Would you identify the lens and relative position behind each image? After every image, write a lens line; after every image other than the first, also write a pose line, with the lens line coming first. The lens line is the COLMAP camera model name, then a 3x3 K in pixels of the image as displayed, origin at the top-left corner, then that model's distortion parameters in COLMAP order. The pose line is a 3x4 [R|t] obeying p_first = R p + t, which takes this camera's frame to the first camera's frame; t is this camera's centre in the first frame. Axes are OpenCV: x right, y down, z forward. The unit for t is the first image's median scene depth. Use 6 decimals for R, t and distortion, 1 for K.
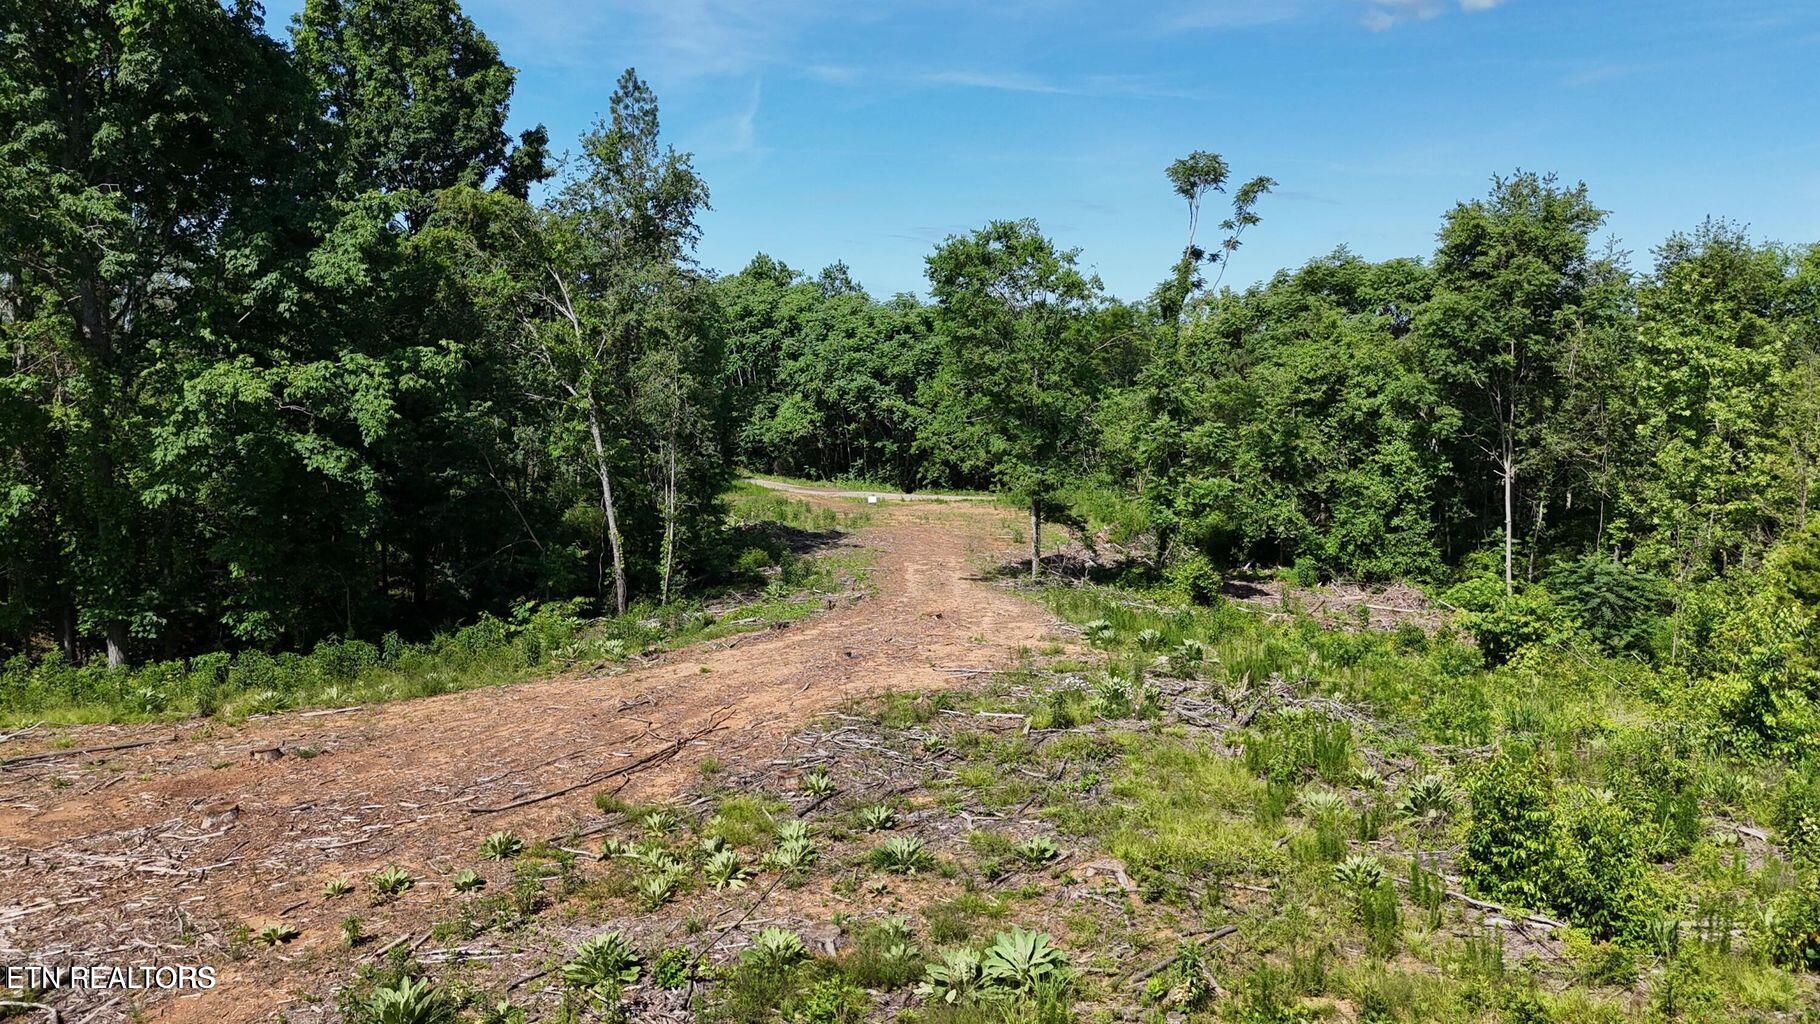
lens RADIAL K [[1297.3, 0, 910.0], [0, 1297.3, 512.0], [0, 0, 1]] dist [-0.009983, -0.004149]
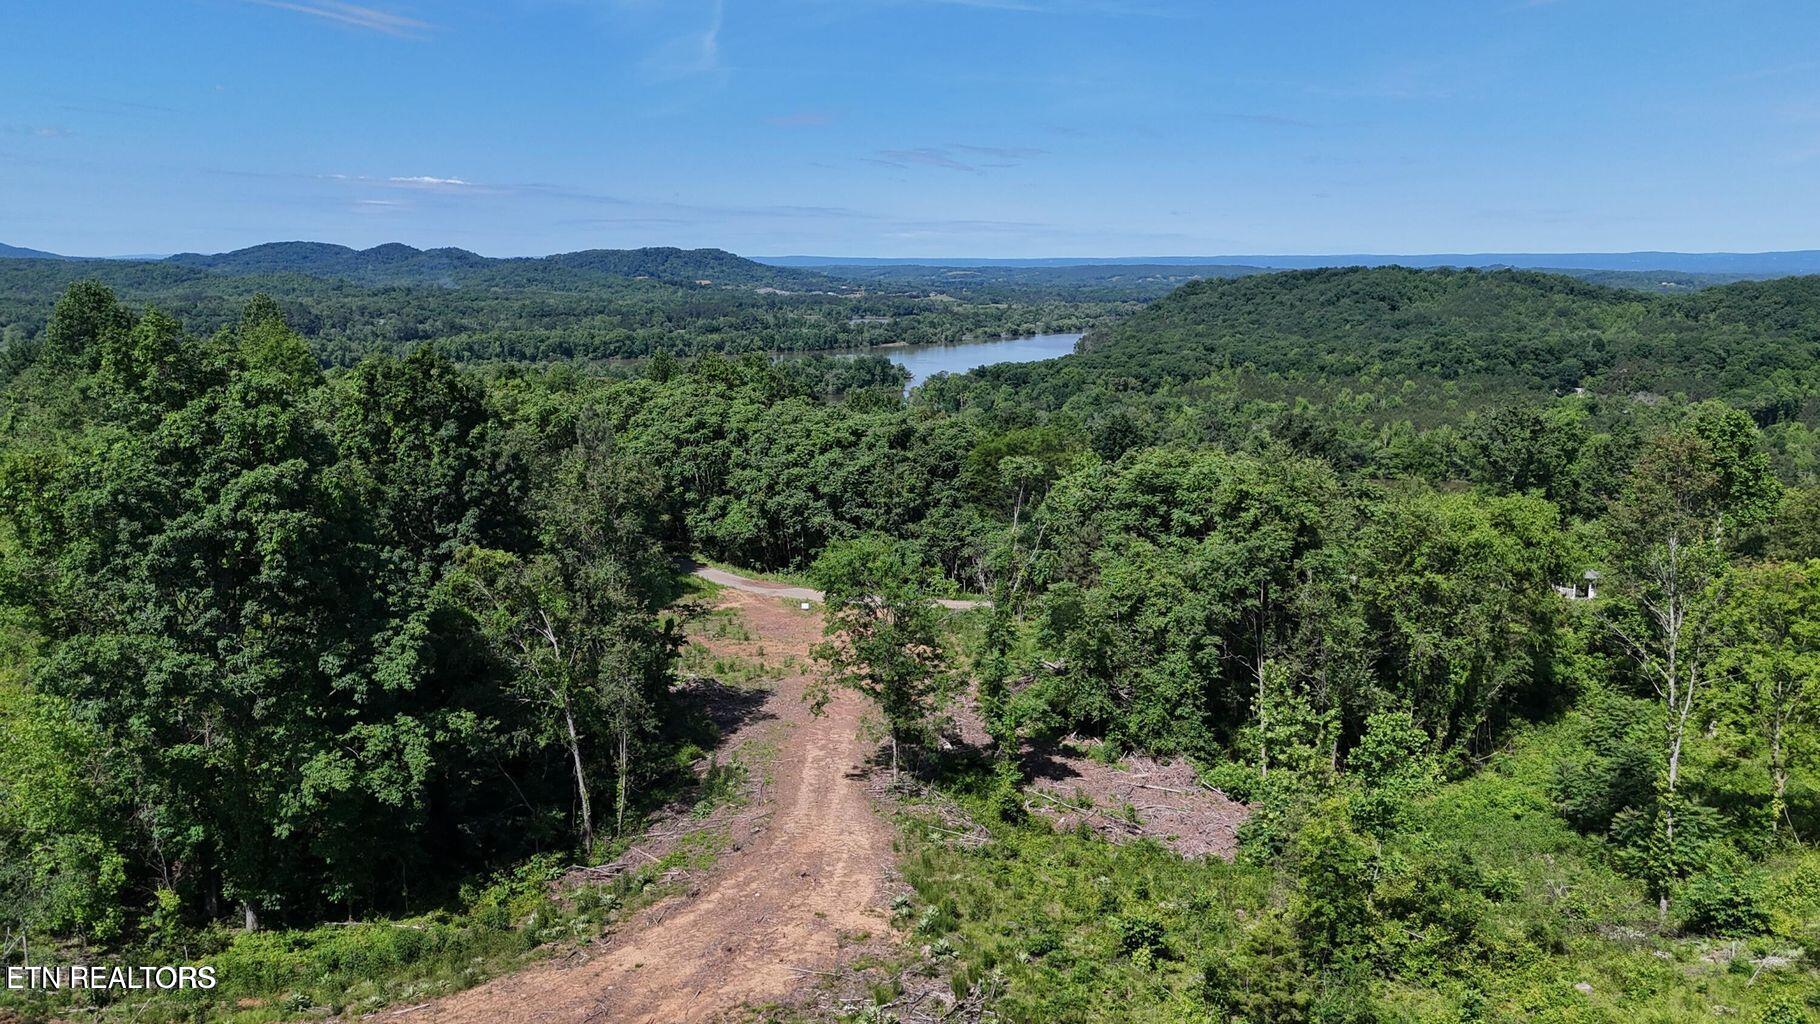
lens RADIAL K [[1251.2, 0, 923.5], [0, 1251.2, 513.1], [0, 0, 1]] dist [0.003000, -0.000319]
pose [[0.999325, -0.000883, 0.036738, 0.064834], [-0.000332, 0.999453, 0.033067, -0.230190], [-0.036747, -0.033057, 0.998778, -0.254854]]
